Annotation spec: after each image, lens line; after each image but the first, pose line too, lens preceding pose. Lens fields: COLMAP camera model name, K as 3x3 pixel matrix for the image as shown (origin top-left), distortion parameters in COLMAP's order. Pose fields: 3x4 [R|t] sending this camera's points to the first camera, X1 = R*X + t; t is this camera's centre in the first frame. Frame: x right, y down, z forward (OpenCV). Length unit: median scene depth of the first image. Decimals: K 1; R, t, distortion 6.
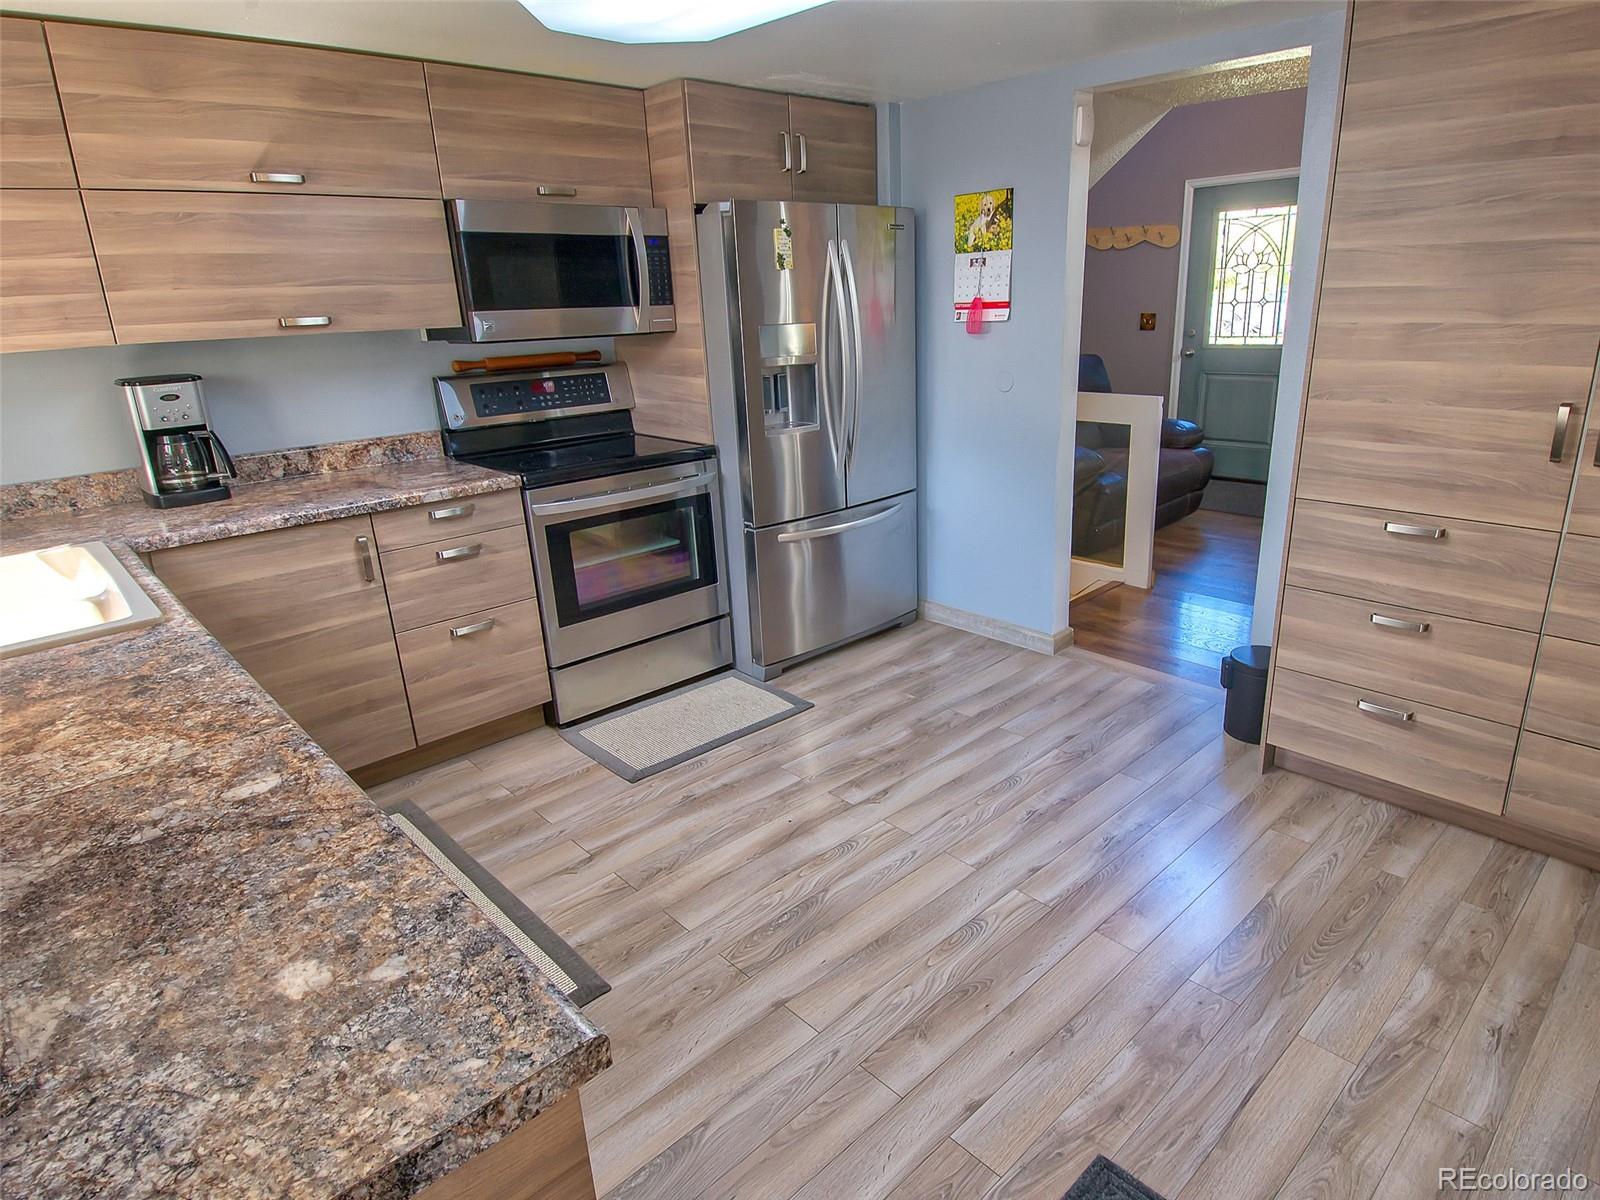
lens RADIAL K [[917.8, 0, 855.6], [0, 917.8, 591.3], [0, 0, 1]] dist [0.041548, -0.051271]
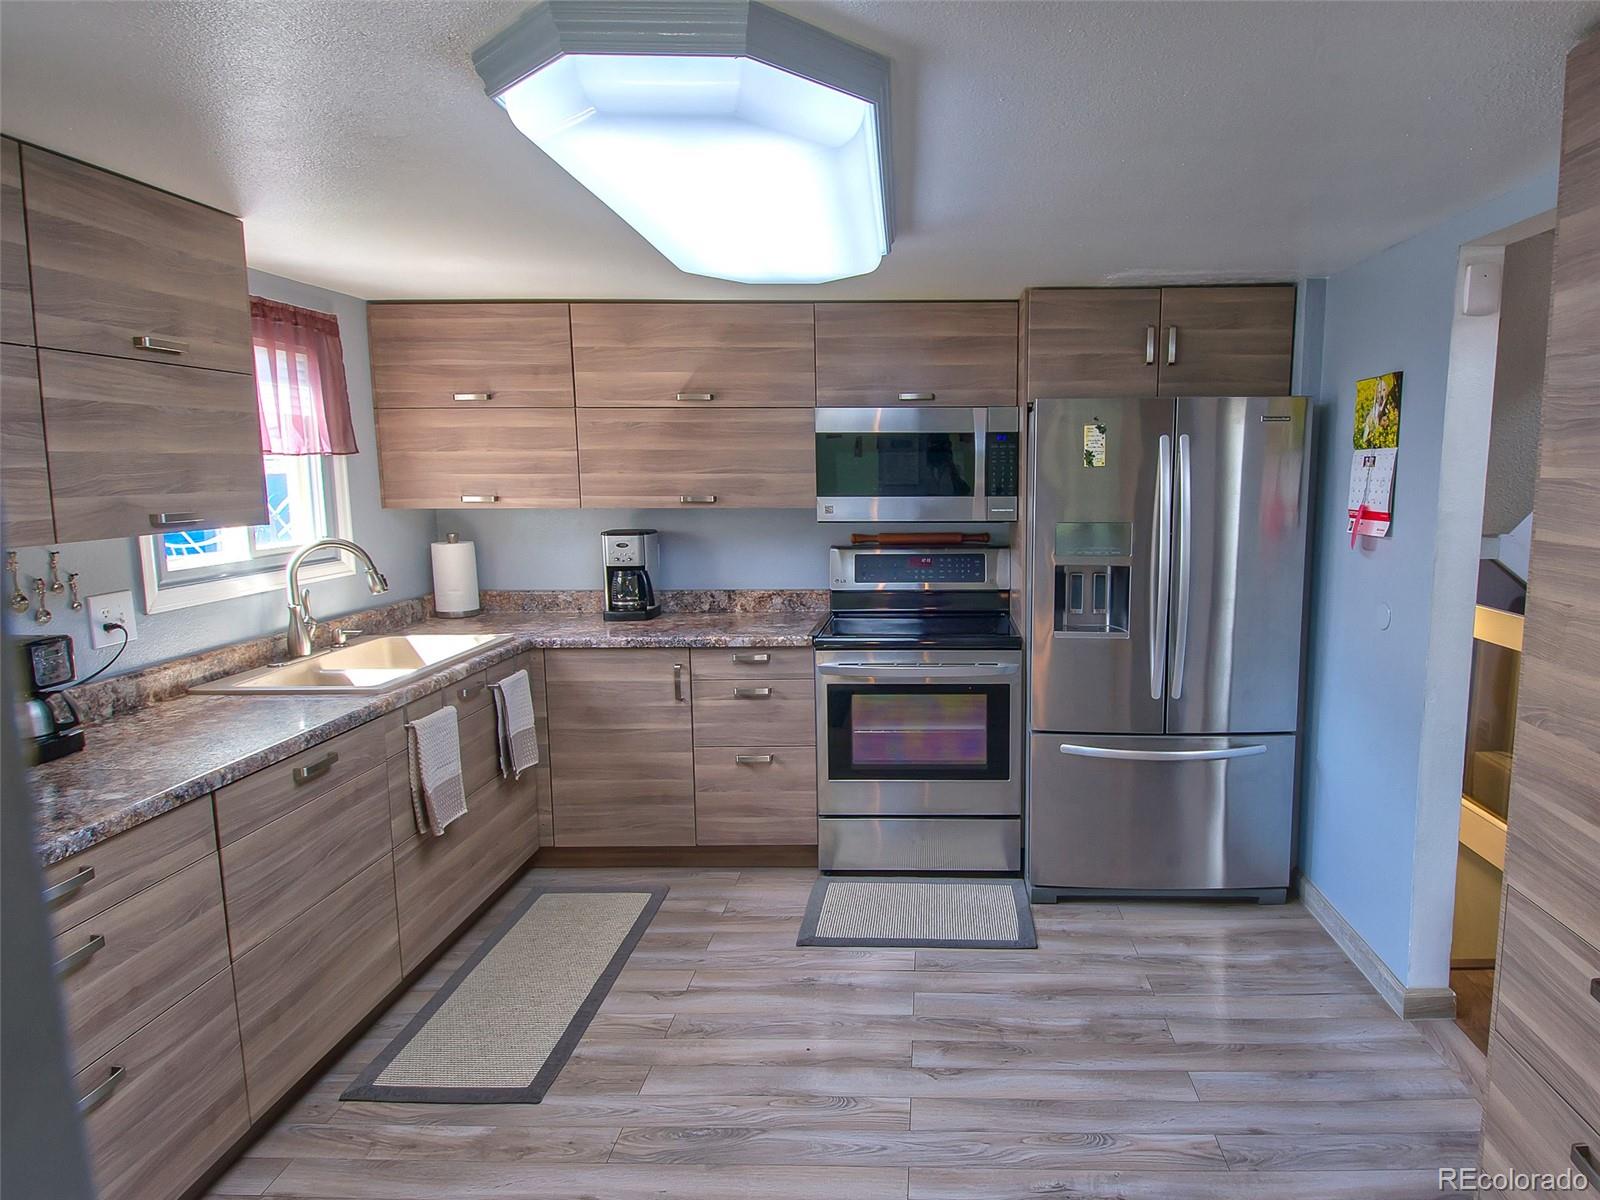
lens RADIAL K [[917.8, 0, 855.6], [0, 917.8, 591.3], [0, 0, 1]] dist [0.041548, -0.051271]
pose [[0.704250, 0.121168, -0.699536, 0.454645], [-0.237965, 0.968617, -0.071792, -0.110991], [0.668883, 0.217025, 0.710982, 0.220188]]
